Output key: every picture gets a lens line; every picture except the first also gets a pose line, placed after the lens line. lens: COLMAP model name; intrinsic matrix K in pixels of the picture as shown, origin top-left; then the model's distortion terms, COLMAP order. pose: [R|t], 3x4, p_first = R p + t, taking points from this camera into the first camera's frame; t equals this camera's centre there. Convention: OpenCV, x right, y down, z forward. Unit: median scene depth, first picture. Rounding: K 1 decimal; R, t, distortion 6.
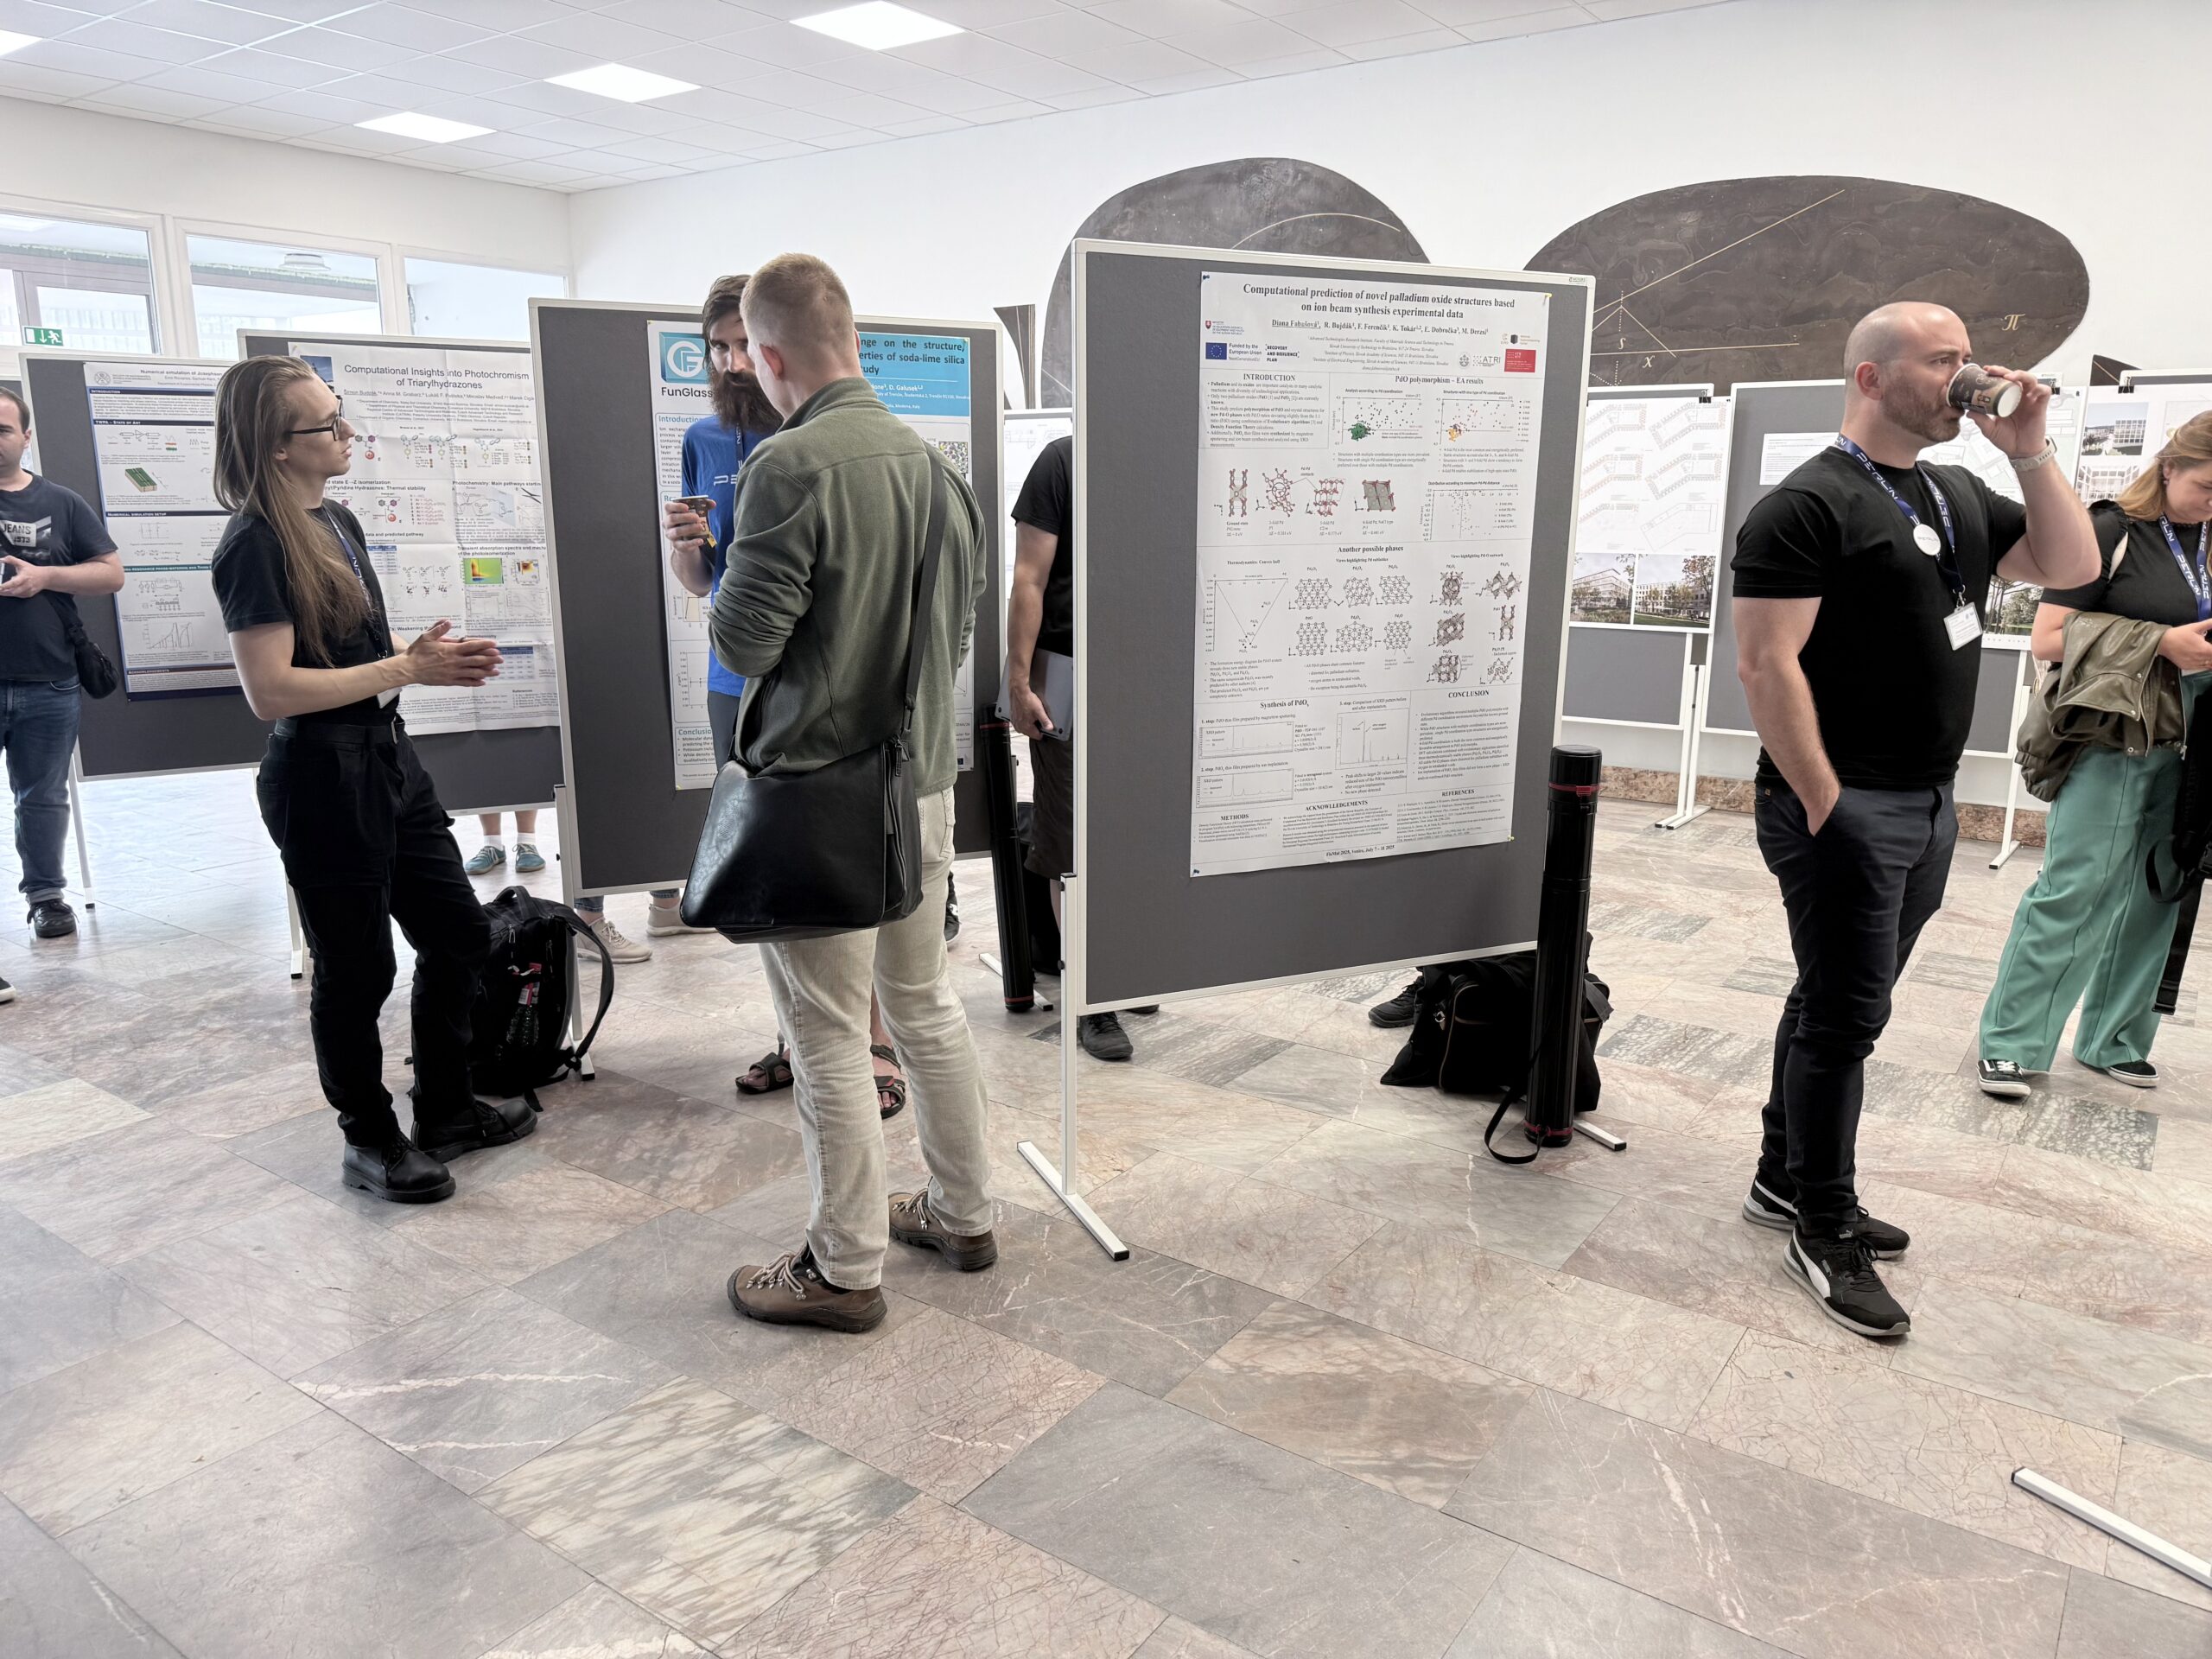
lens RADIAL K [[1592.5, 0, 1146.9], [0, 1592.5, 865.9], [0, 0, 1]] dist [0.057793, -0.068716]
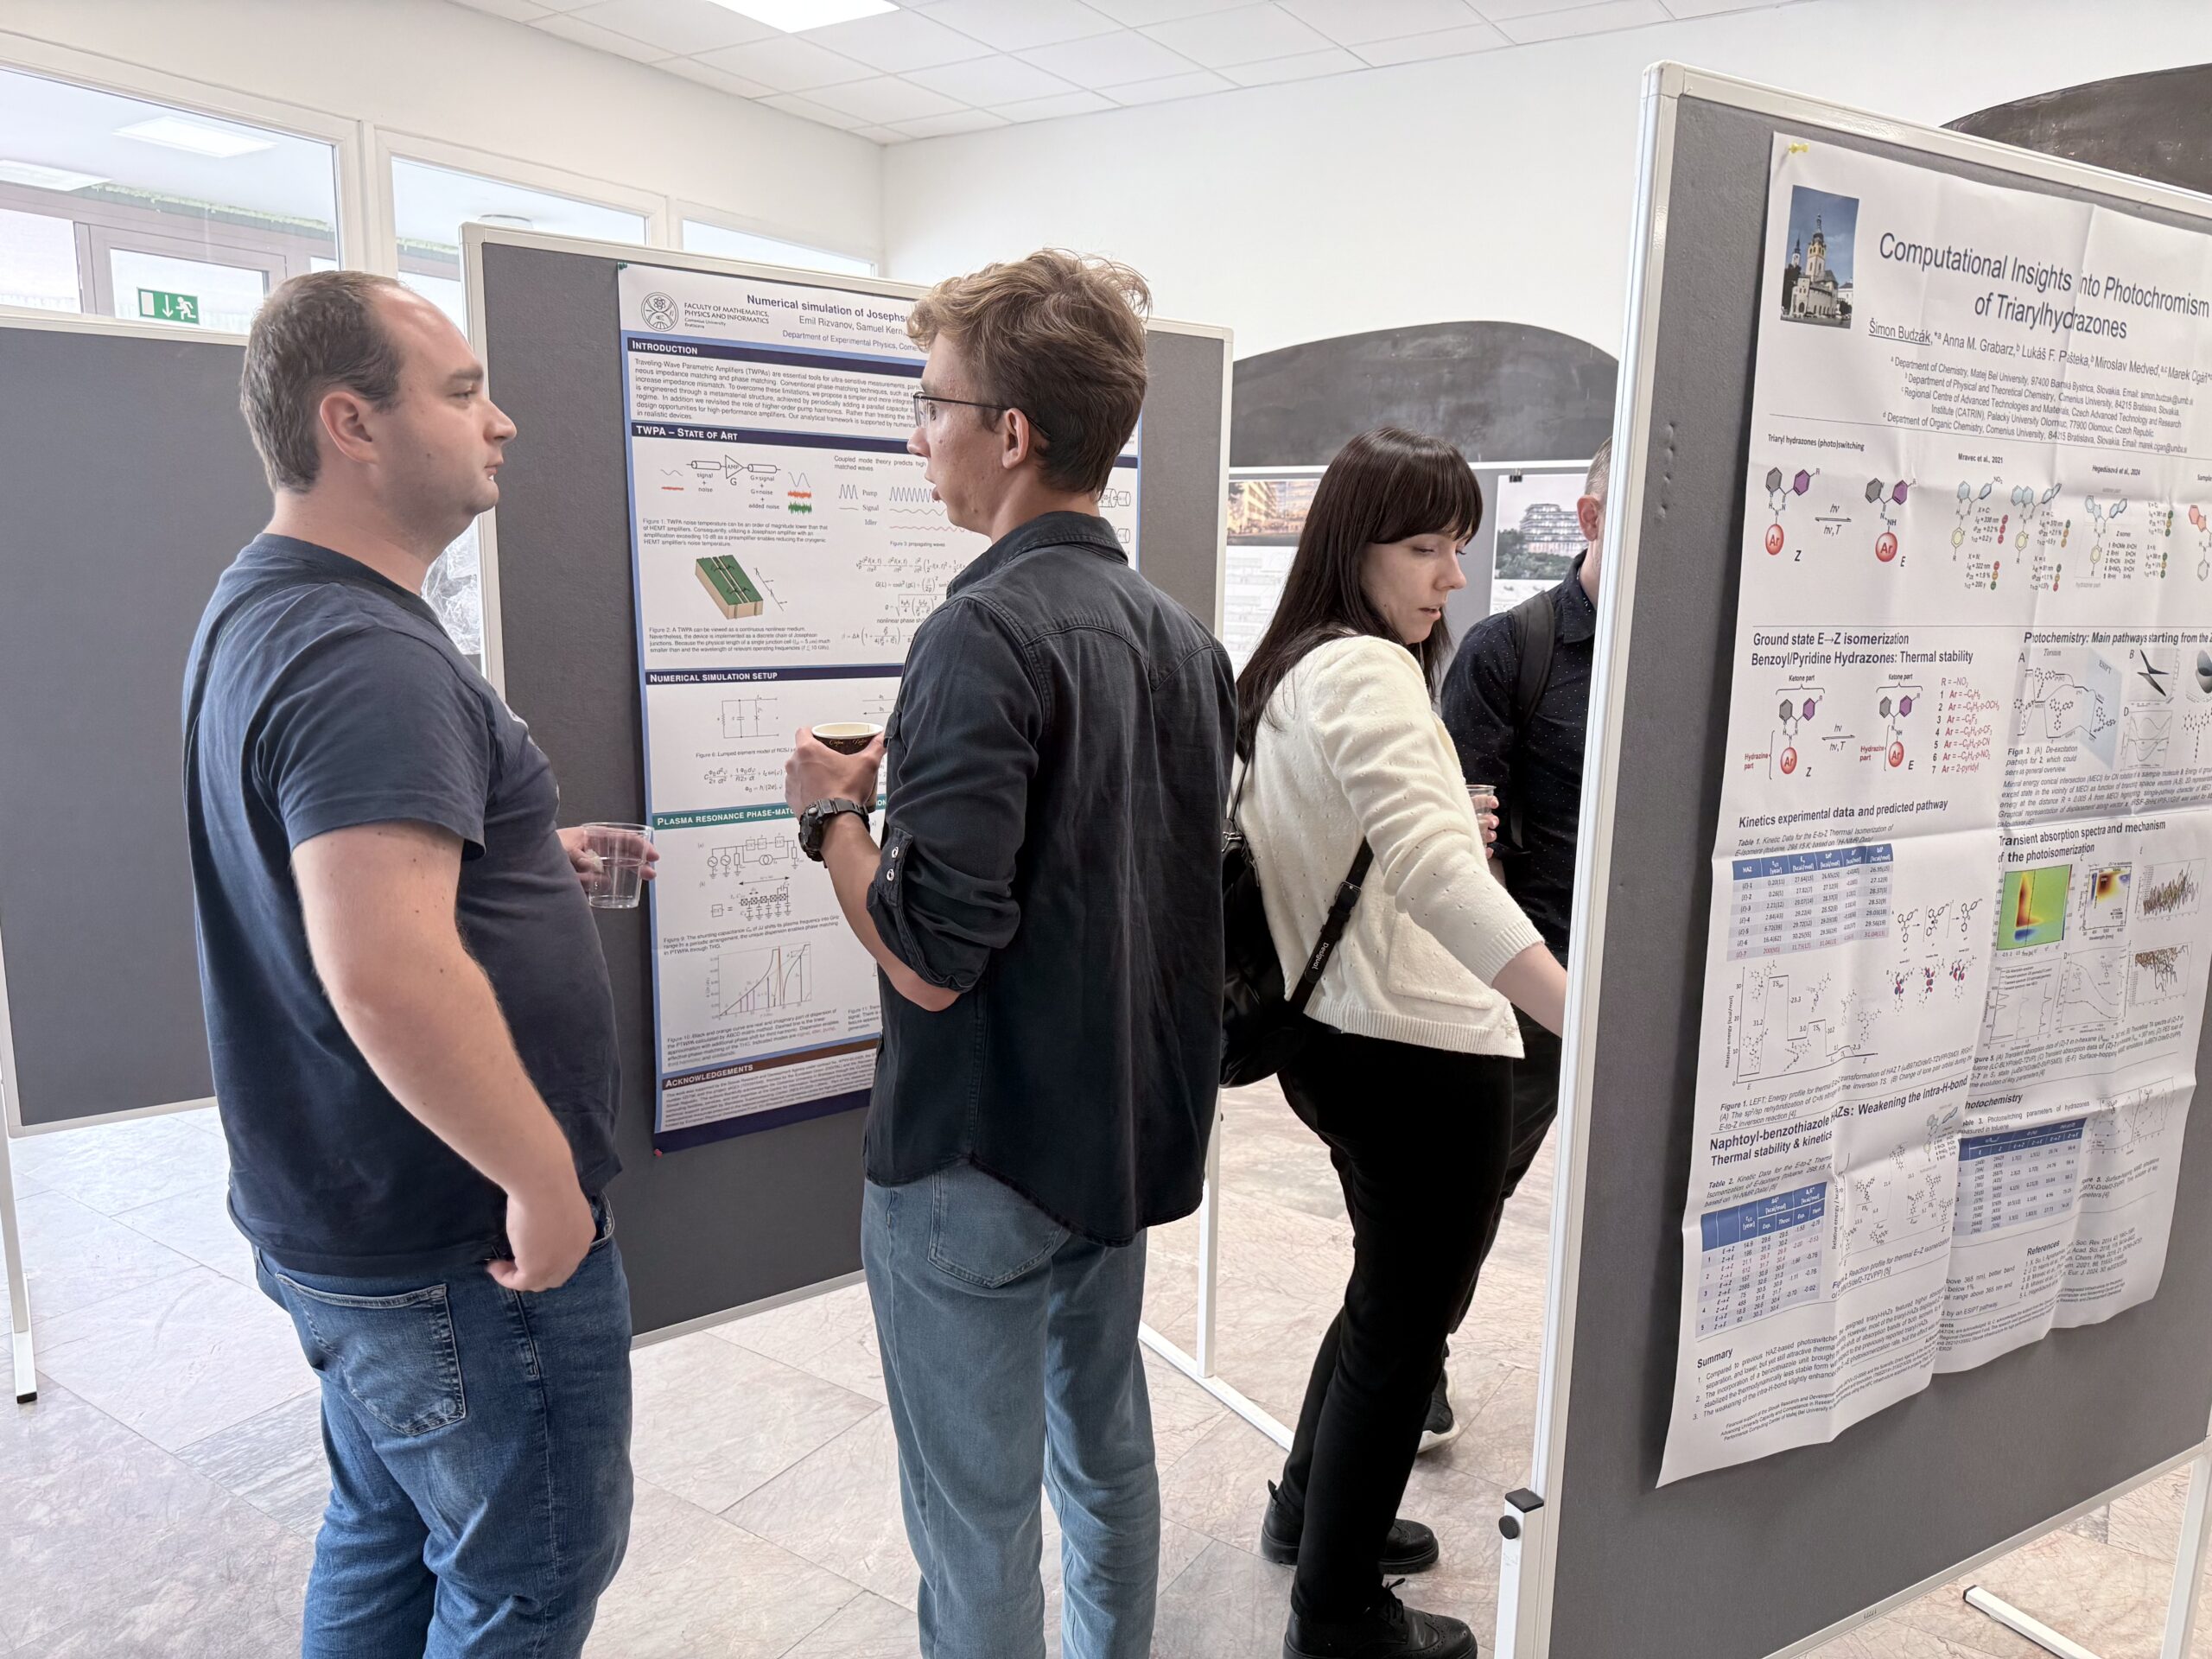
lens RADIAL K [[1592.5, 0, 1186.5], [0, 1592.5, 856.0], [0, 0, 1]] dist [0.057793, -0.068716]
pose [[0.998270, 0.007776, 0.058277, -0.600557], [-0.005286, 0.999072, -0.042752, -0.179187], [-0.058555, 0.042370, 0.997385, 0.691603]]
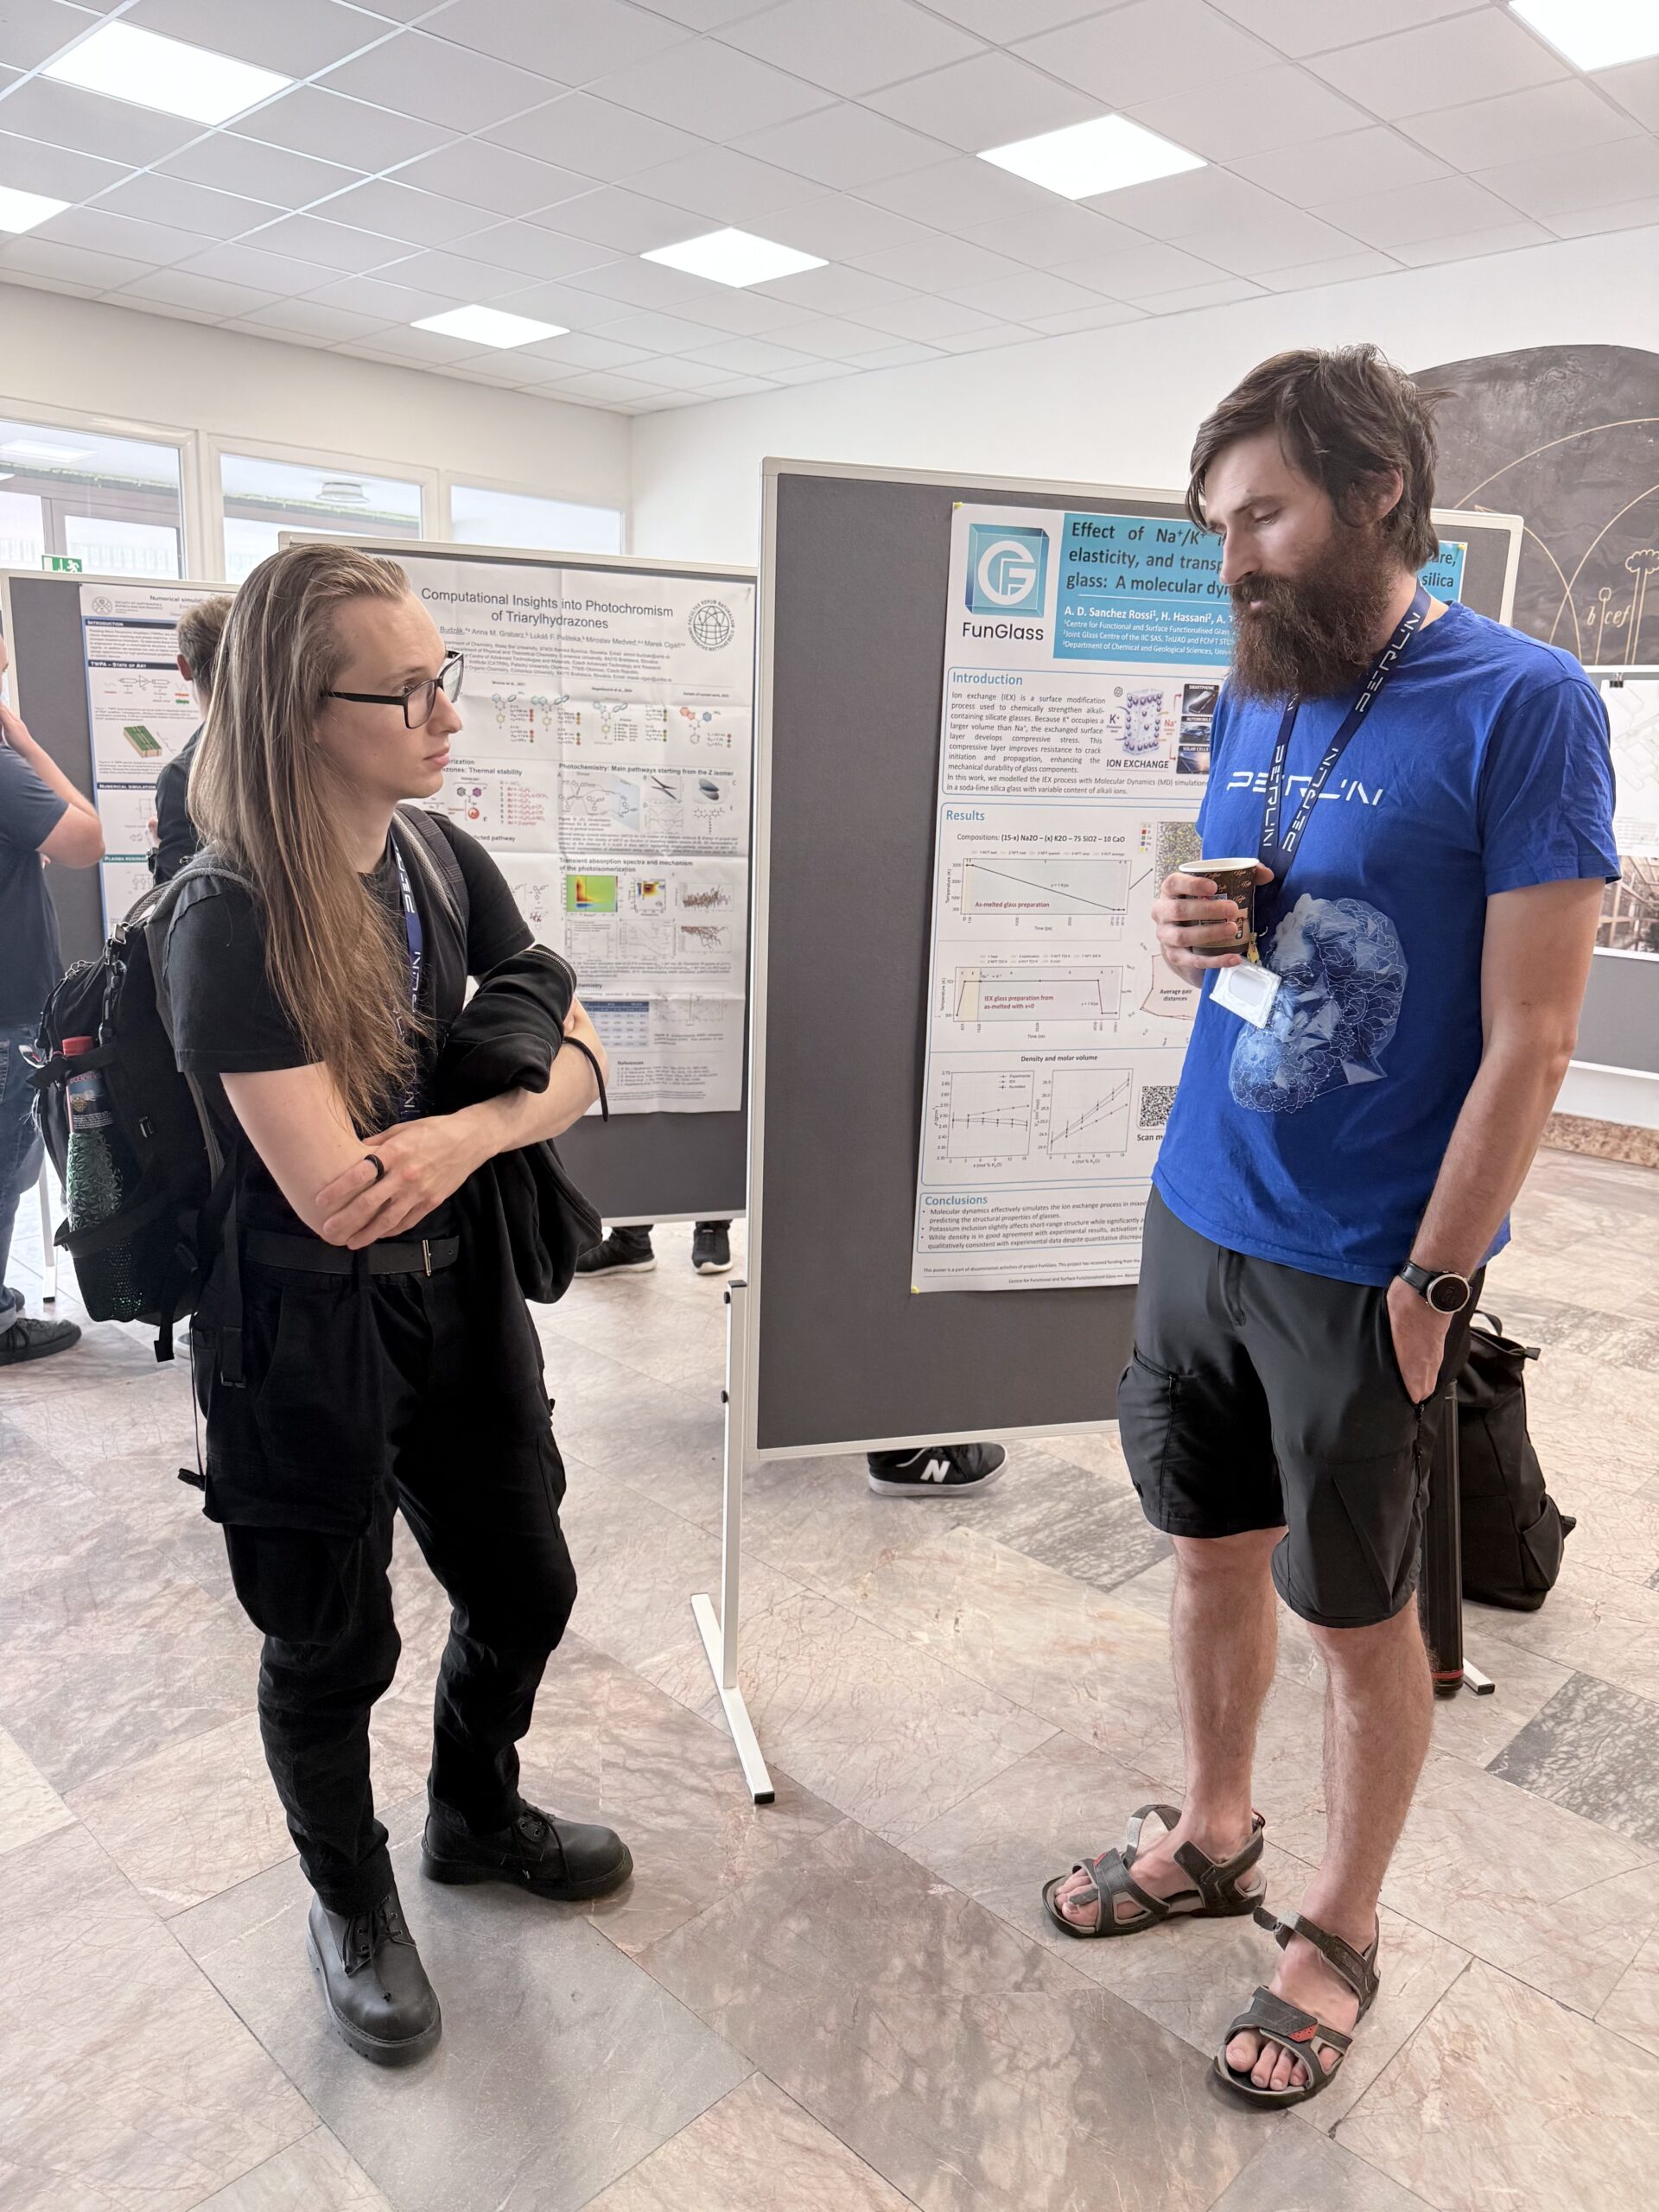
lens RADIAL K [[1592.5, 0, 887.5], [0, 1592.5, 1151.2], [0, 0, 1]] dist [0.057793, -0.068716]
pose [[0.989653, 0.062537, -0.129133, -0.190547], [-0.061155, 0.998021, 0.014644, -0.090543], [0.129793, -0.006596, 0.991519, 0.332851]]
